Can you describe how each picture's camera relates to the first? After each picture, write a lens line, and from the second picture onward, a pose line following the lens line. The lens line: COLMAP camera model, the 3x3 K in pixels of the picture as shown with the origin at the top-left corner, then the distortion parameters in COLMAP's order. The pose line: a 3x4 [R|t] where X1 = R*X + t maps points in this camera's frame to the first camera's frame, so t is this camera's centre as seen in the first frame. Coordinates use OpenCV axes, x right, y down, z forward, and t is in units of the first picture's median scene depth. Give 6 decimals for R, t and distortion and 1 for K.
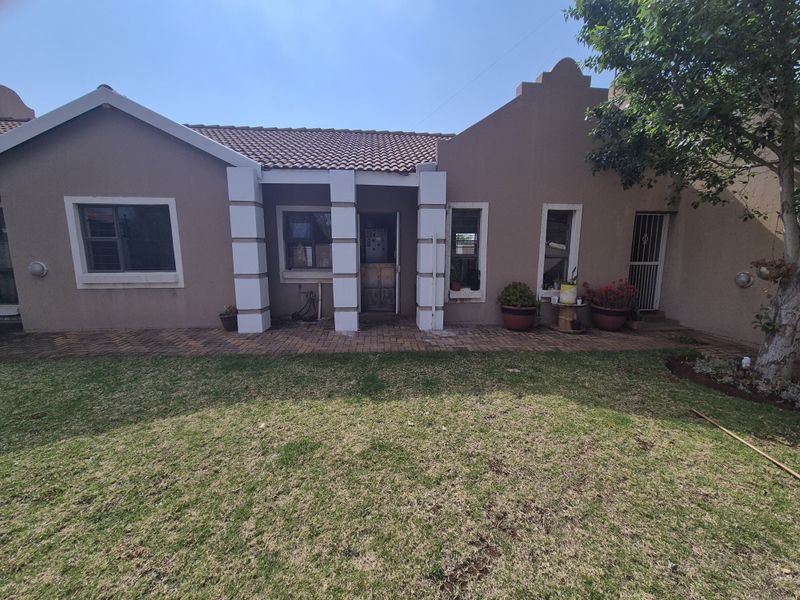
lens RADIAL K [[327.6, 0, 400.3], [0, 327.6, 298.3], [0, 0, 1]] dist [-0.001920, -0.000307]
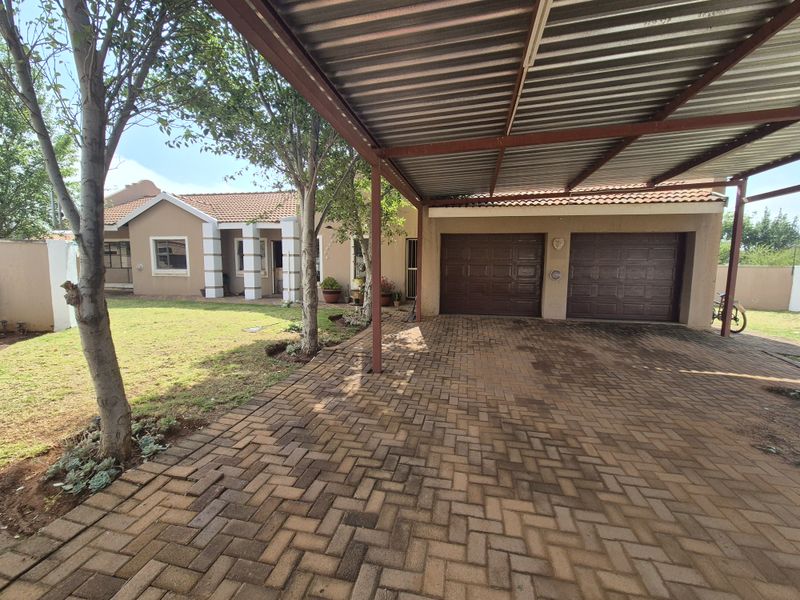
lens RADIAL K [[327.6, 0, 396.6], [0, 327.6, 298.4], [0, 0, 1]] dist [-0.001920, -0.000307]
pose [[0.958612, 0.036305, -0.282391, 1.343925], [-0.051393, 0.997609, -0.046203, 0.149549], [0.280039, 0.058803, 0.958186, -0.732134]]
